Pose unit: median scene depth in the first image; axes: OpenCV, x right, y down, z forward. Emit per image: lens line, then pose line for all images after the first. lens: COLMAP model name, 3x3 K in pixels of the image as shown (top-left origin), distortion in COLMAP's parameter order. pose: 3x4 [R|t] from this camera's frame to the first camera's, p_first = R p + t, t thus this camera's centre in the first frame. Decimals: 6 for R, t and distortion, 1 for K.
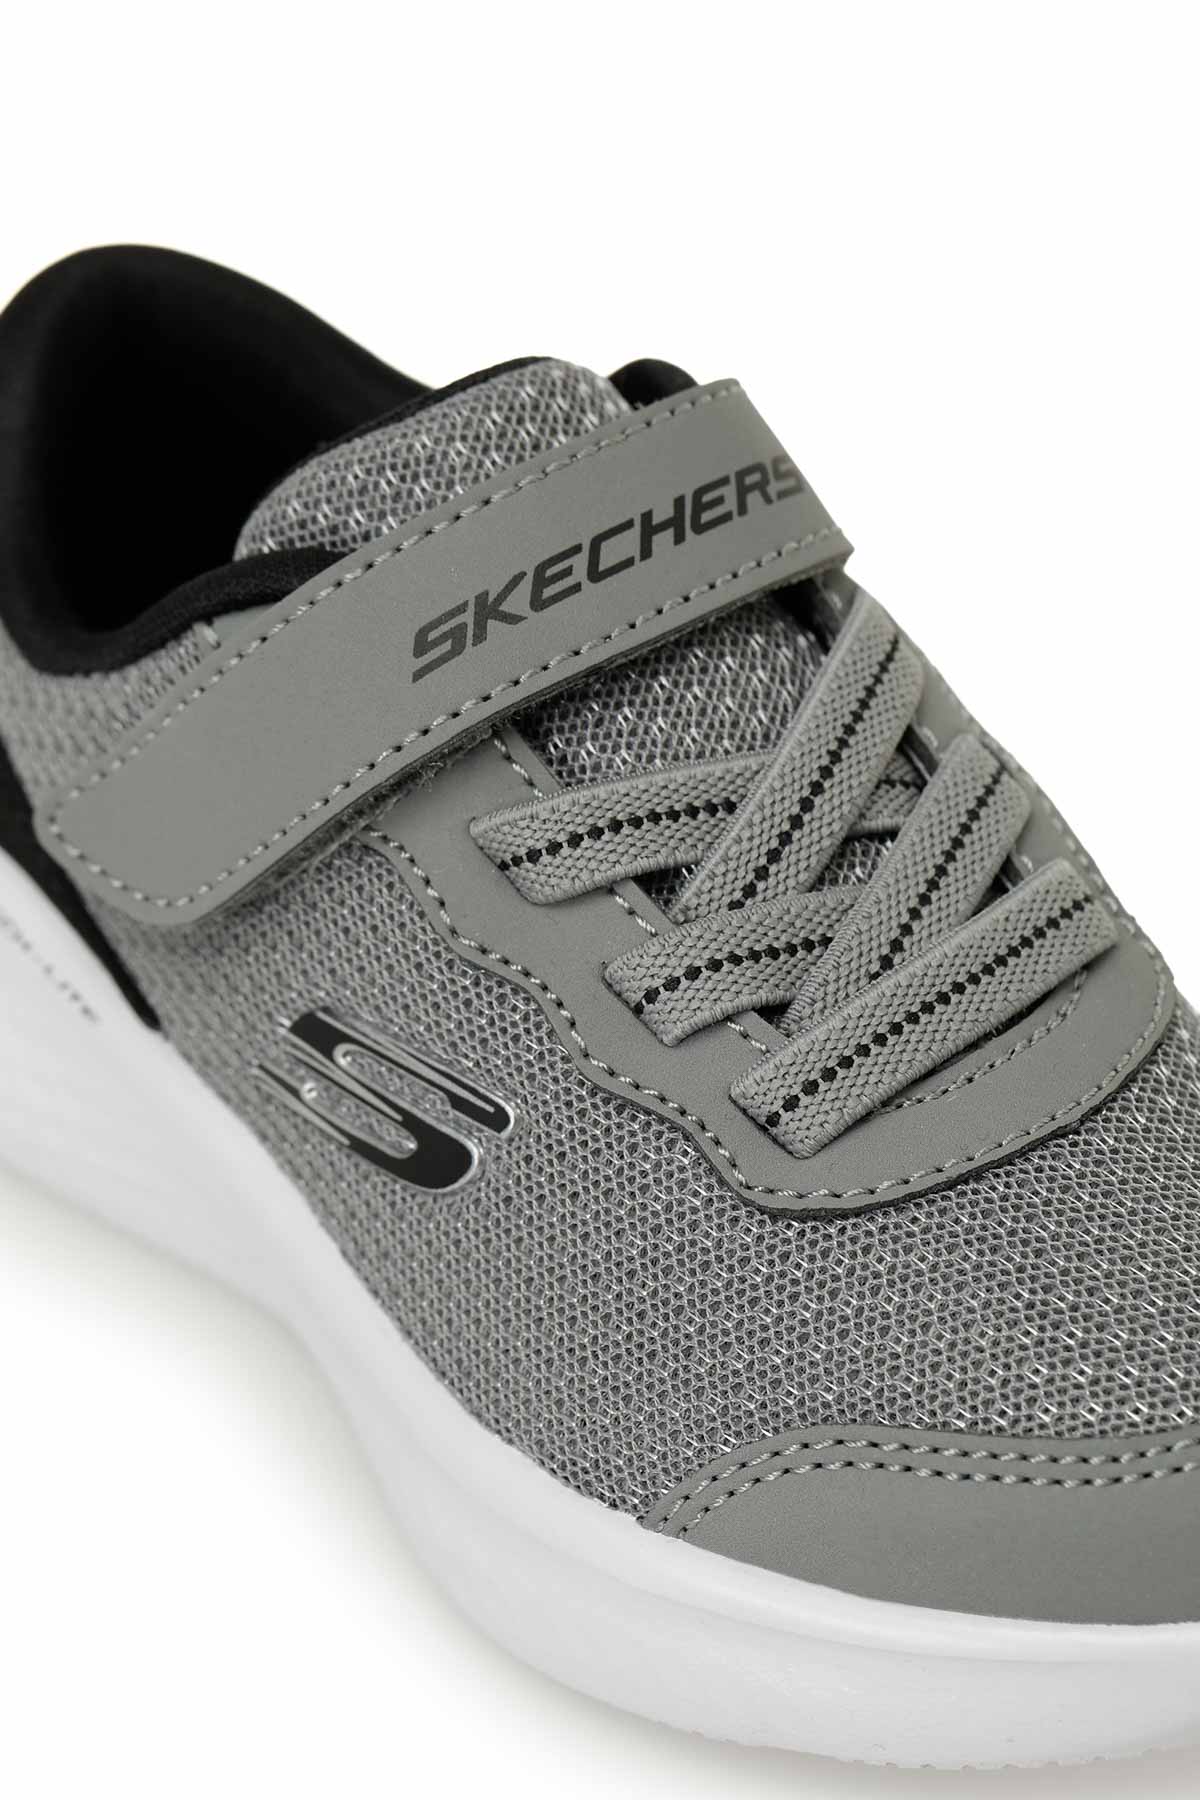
lens RADIAL K [[5338.3, 0, 600.0], [0, 5338.3, 900.0], [0, 0, 1]] dist [-0.120218, -1.239728]
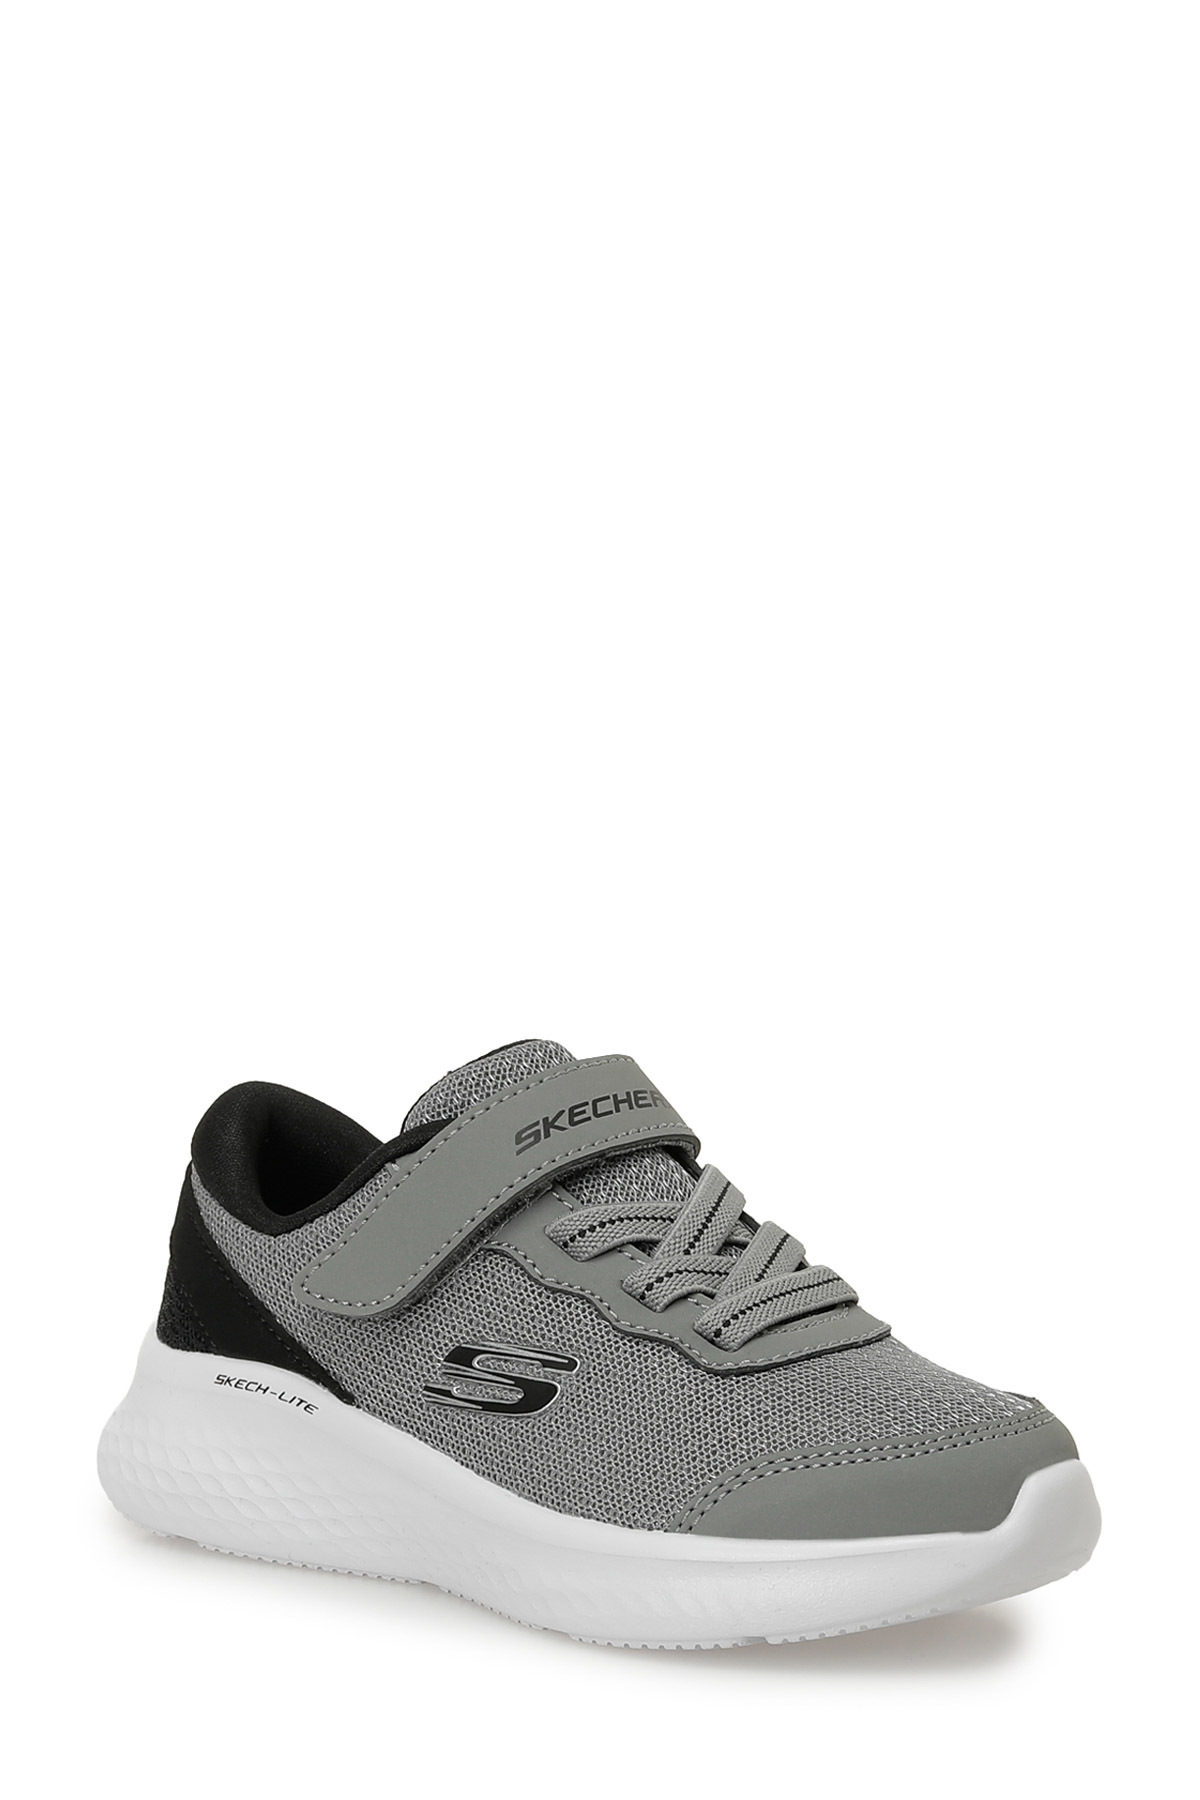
lens RADIAL K [[5338.3, 0, 600.0], [0, 5338.3, 900.0], [0, 0, 1]] dist [-0.120218, -1.239728]
pose [[0.983689, 0.001726, 0.179870, -0.365809], [0.072479, 0.911383, -0.405127, 0.688788], [-0.164630, 0.411556, 0.896392, -0.853459]]
